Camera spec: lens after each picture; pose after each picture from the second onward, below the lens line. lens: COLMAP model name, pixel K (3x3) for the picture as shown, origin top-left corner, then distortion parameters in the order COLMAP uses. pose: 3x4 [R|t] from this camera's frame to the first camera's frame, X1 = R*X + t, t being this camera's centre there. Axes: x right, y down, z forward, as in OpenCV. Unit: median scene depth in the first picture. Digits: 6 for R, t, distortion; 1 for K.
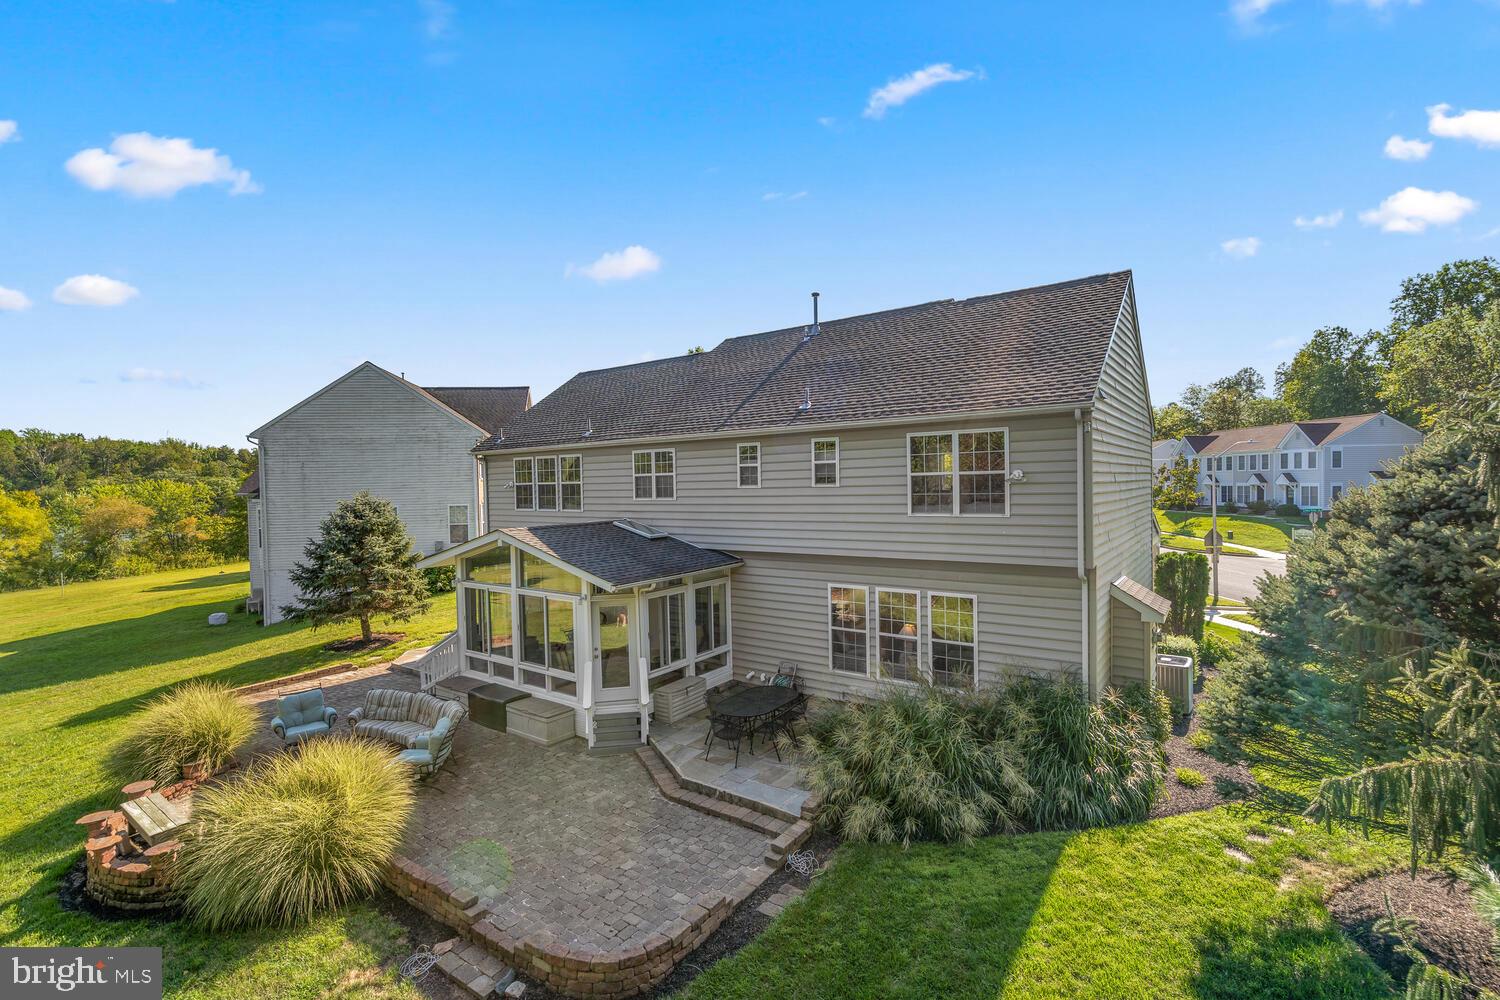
lens RADIAL K [[674.6, 0, 753.4], [0, 674.6, 505.8], [0, 0, 1]] dist [-0.003061, -0.000208]
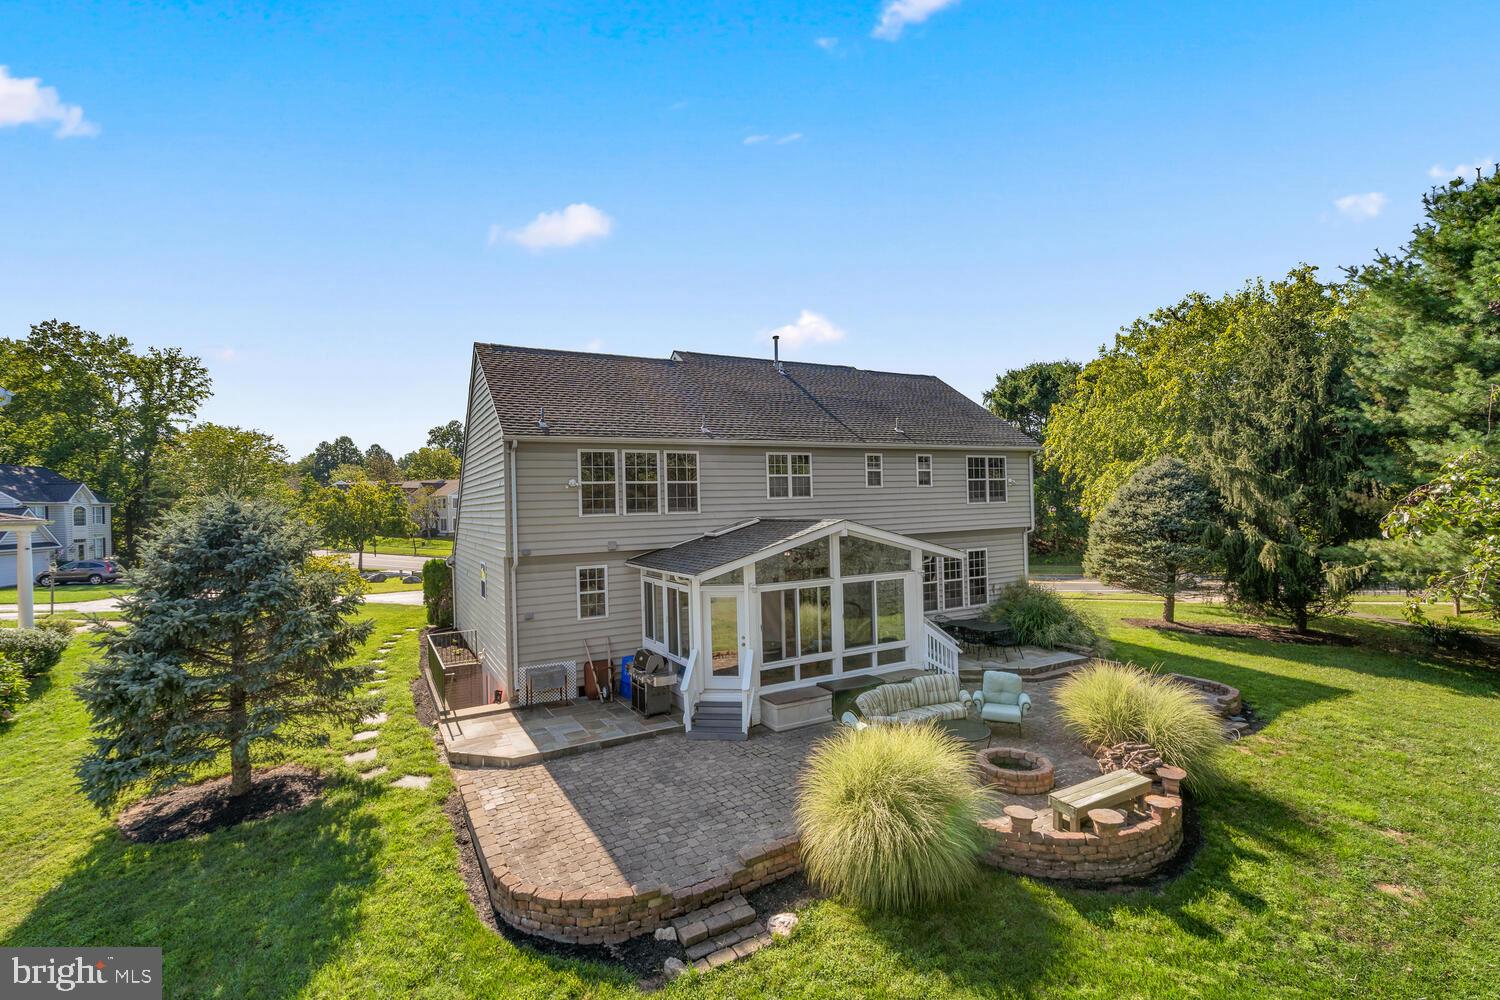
lens RADIAL K [[674.6, 0, 753.4], [0, 674.6, 505.8], [0, 0, 1]] dist [-0.003061, -0.000208]
pose [[0.424322, 0.005126, 0.905497, -1.357782], [0.049077, 0.998384, -0.028650, 0.036317], [-0.904180, 0.056595, 0.423385, 0.695747]]
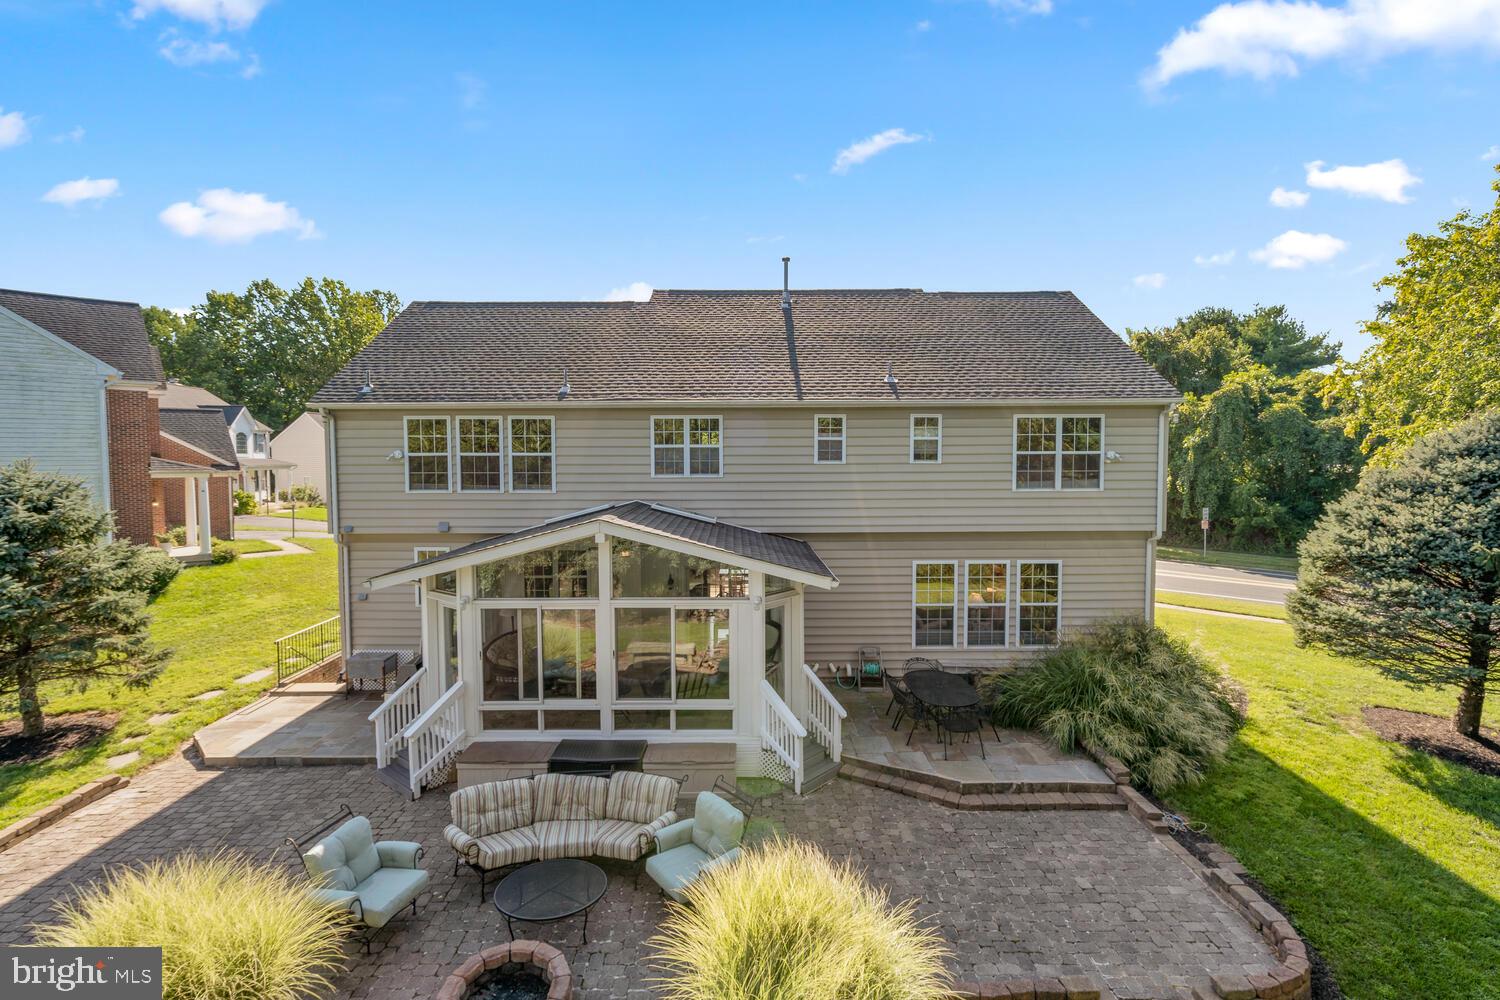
lens RADIAL K [[677.1, 0, 744.9], [0, 677.1, 498.0], [0, 0, 1]] dist [-0.000859, 0.000312]
pose [[0.807198, -0.018337, 0.589996, -0.675740], [0.006821, 0.999740, 0.021739, -0.000787], [-0.590241, -0.013523, 0.807114, 0.344352]]
